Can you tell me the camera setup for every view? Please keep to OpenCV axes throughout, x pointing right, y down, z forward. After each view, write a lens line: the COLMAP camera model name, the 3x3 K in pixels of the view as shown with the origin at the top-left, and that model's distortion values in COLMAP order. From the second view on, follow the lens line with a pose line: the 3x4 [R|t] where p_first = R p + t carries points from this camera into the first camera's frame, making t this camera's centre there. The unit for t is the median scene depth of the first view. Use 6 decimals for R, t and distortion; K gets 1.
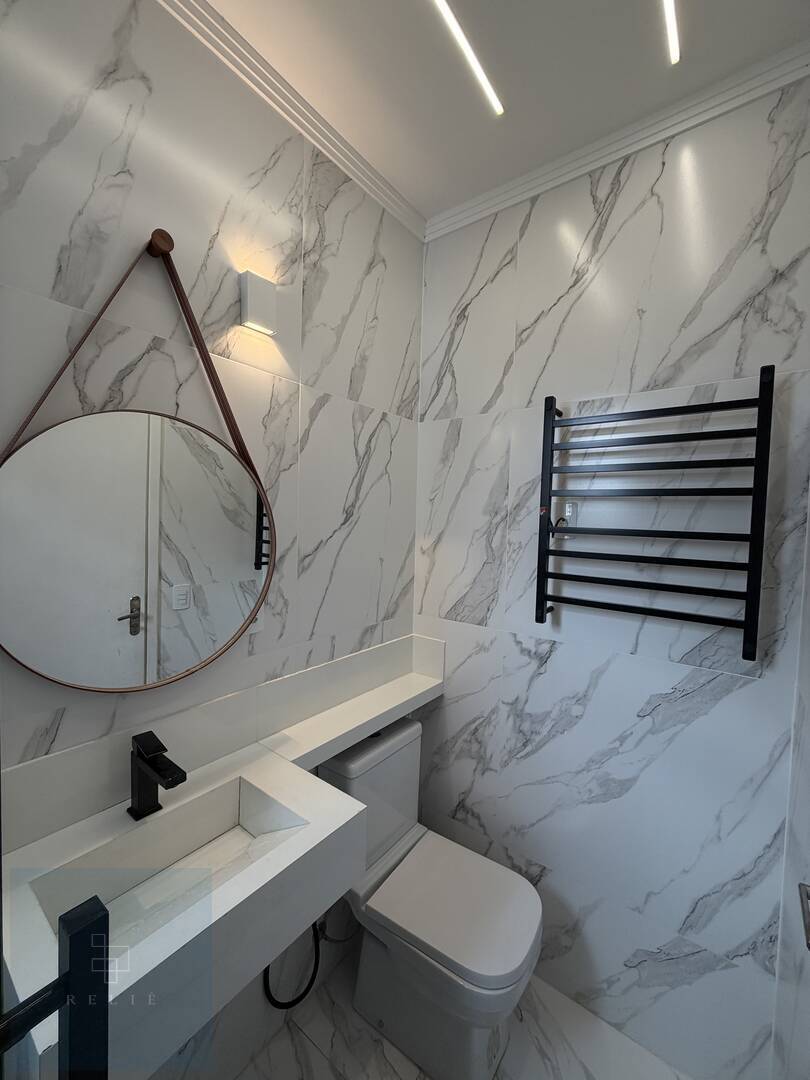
lens RADIAL K [[432.1, 0, 404.1], [0, 432.1, 536.5], [0, 0, 1]] dist [0.003321, 0.000472]
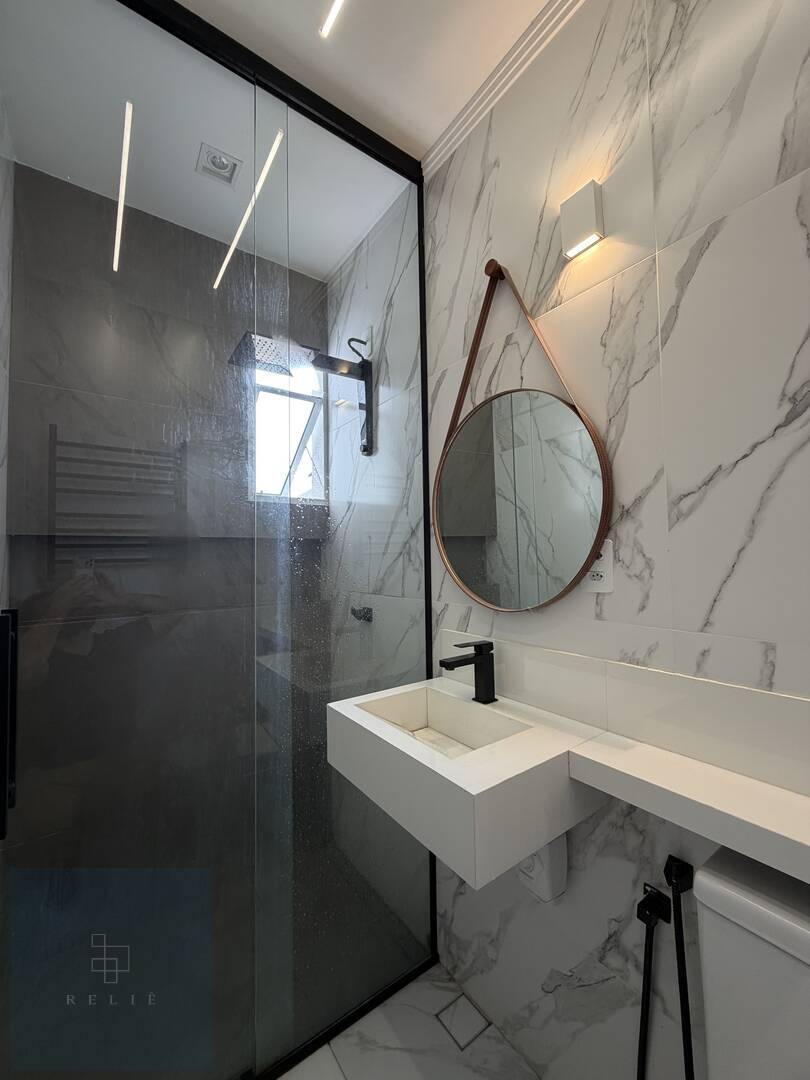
lens RADIAL K [[432.1, 0, 404.2], [0, 432.1, 537.6], [0, 0, 1]] dist [0.003321, 0.000472]
pose [[-0.292047, -0.065369, -0.954167, 0.526908], [-0.031097, 0.997783, -0.058839, 0.165821], [0.955898, 0.012488, -0.293432, 0.823520]]
